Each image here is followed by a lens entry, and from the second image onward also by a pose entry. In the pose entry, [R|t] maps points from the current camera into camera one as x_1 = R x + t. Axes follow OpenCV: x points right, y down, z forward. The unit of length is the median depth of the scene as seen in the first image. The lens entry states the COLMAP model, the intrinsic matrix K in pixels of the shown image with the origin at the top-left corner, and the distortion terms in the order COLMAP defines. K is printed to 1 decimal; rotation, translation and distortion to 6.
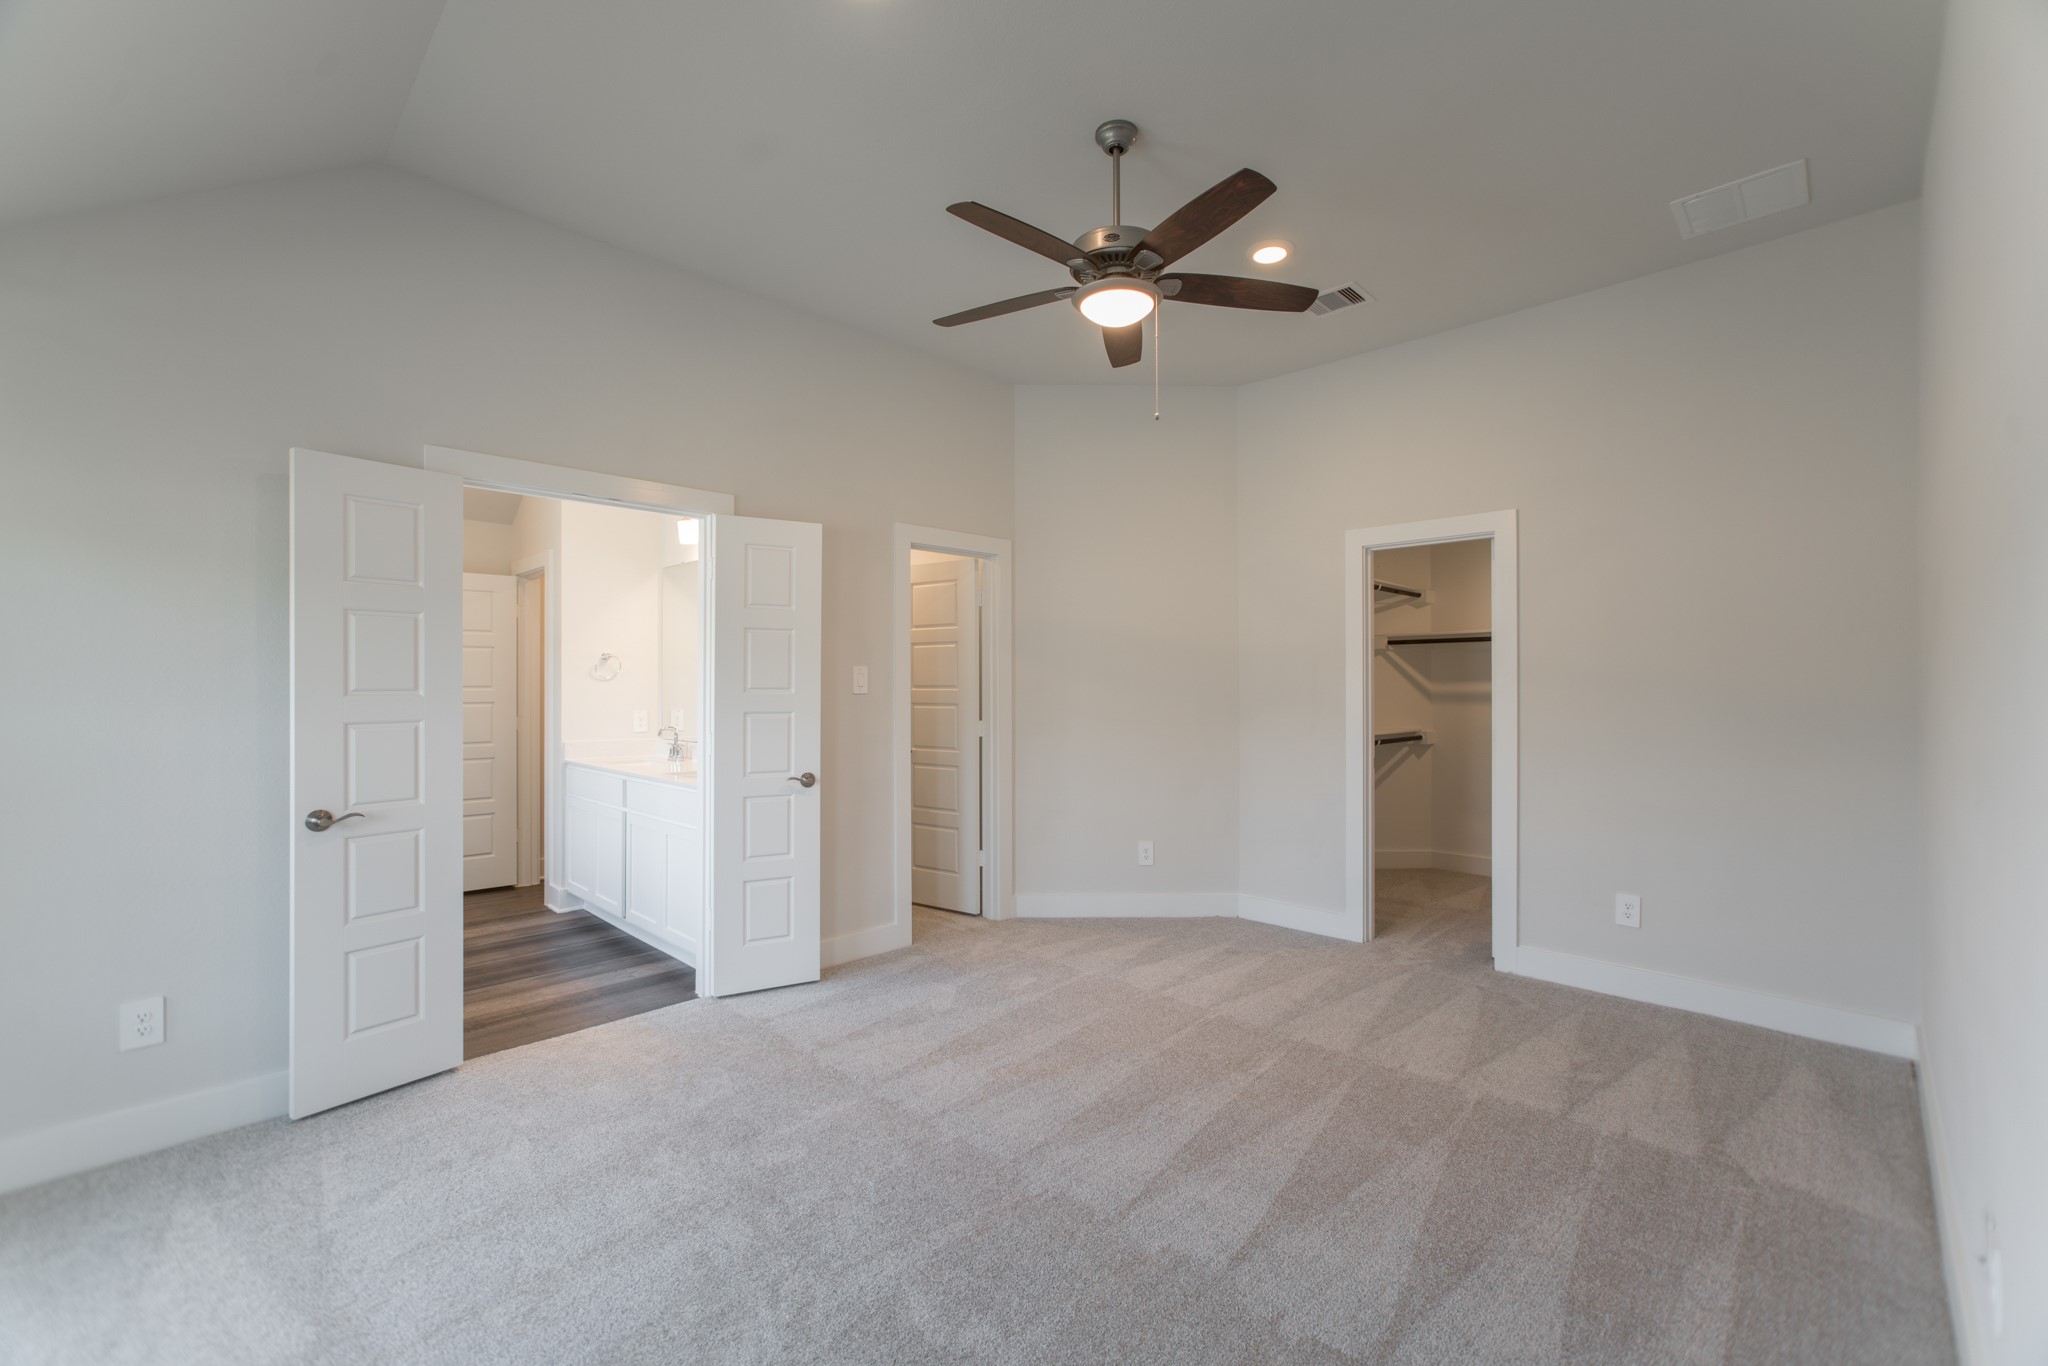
lens RADIAL K [[858.9, 0, 1016.7], [0, 858.9, 679.1], [0, 0, 1]] dist [-0.027651, 0.015745]
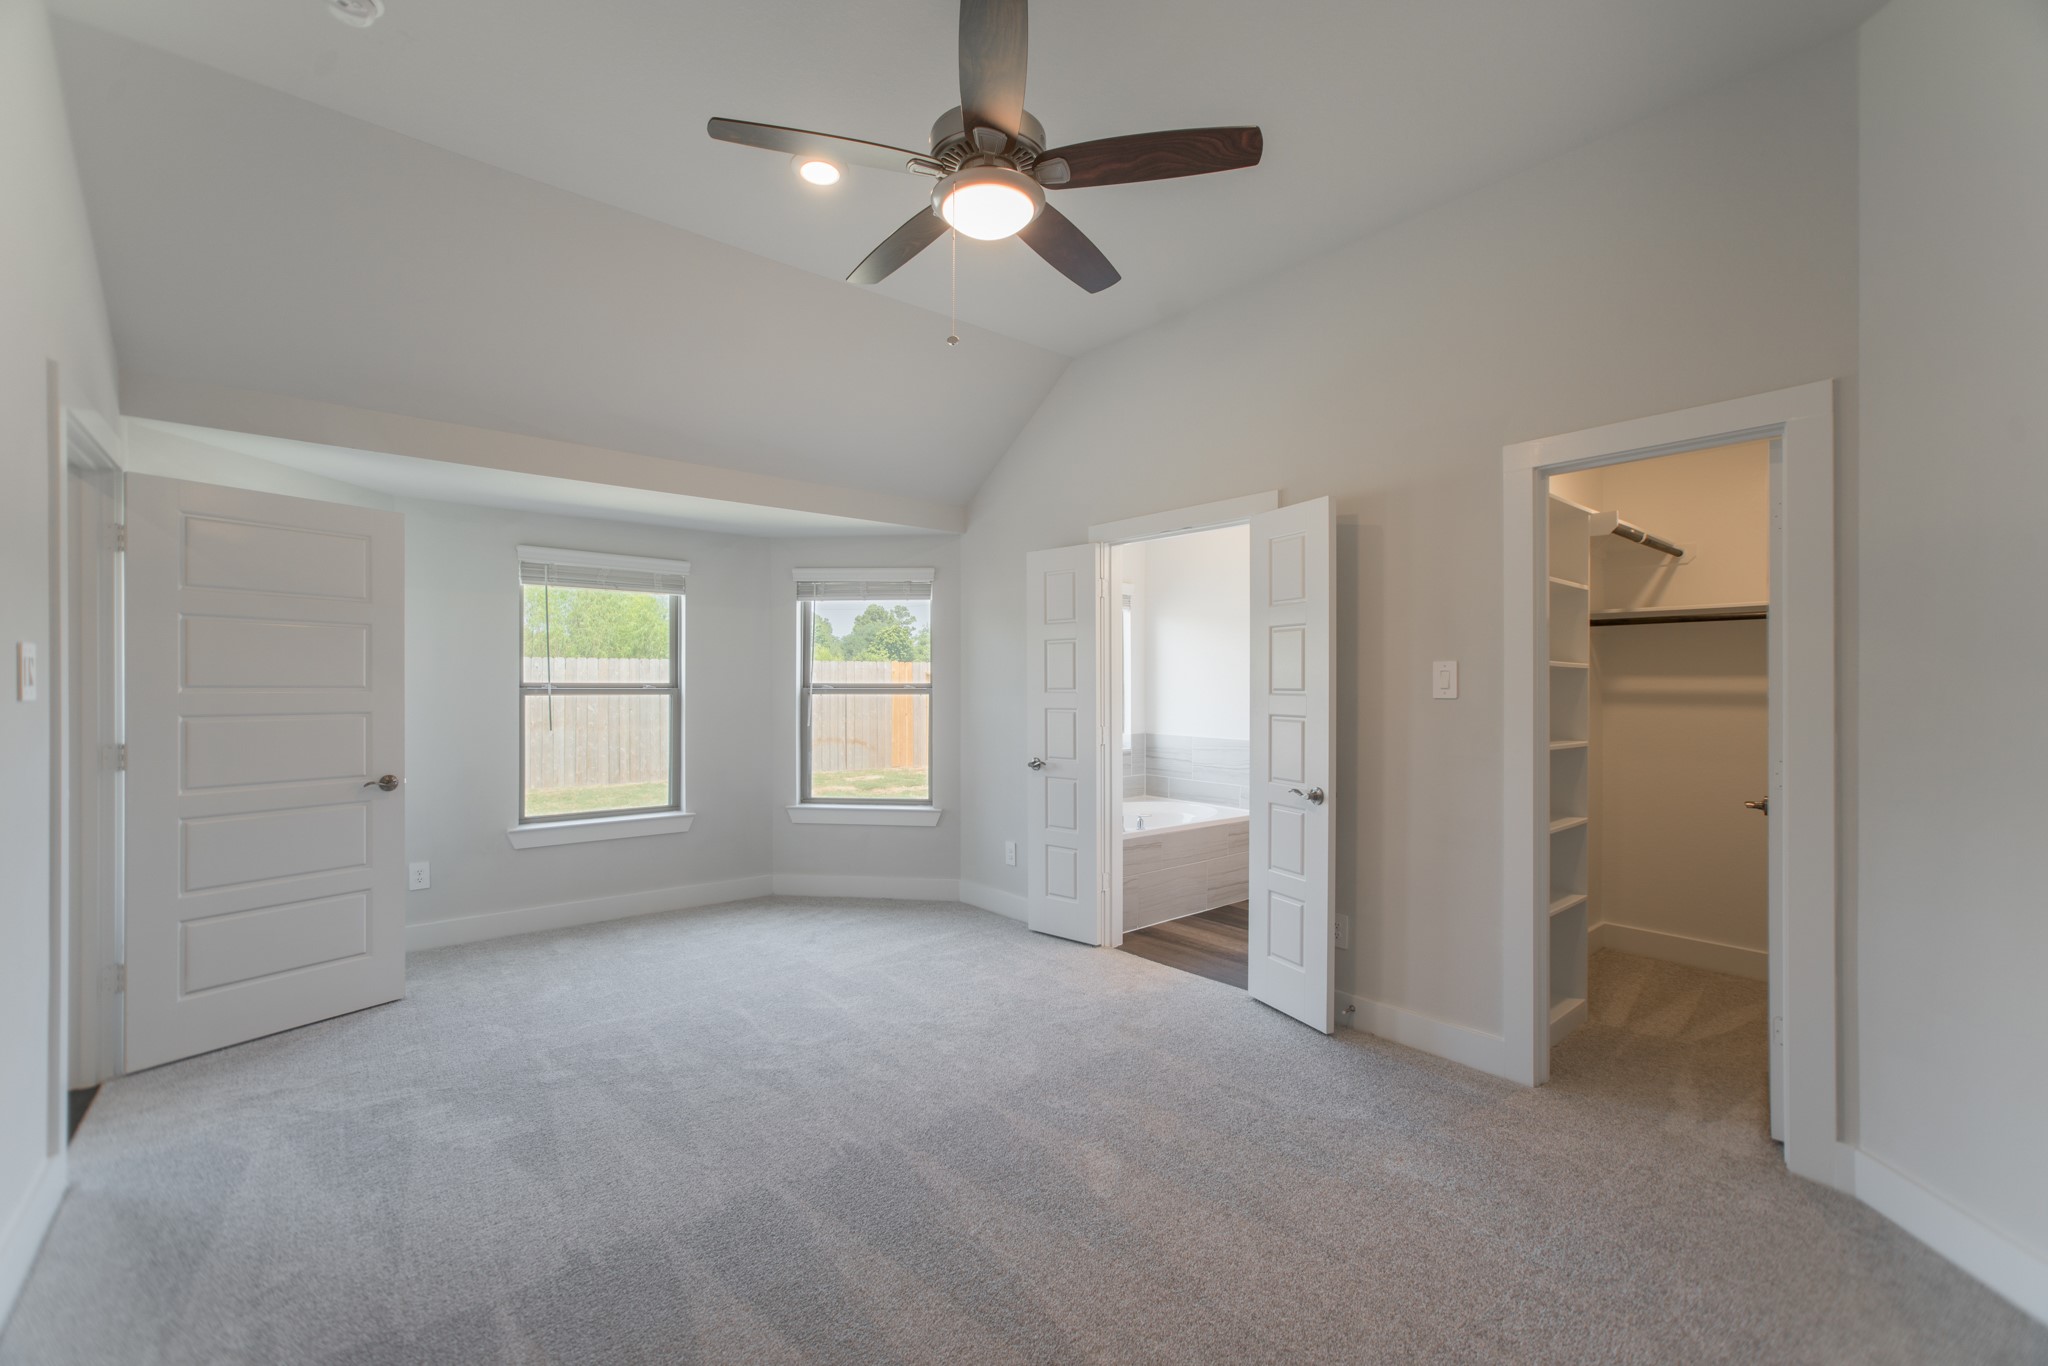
lens RADIAL K [[858.9, 0, 1016.7], [0, 858.9, 679.1], [0, 0, 1]] dist [-0.027651, 0.015745]
pose [[-0.093663, -0.003800, -0.995597, 0.648971], [0.008164, 0.999956, -0.004584, 0.000956], [0.995571, -0.008557, -0.093627, 0.787782]]
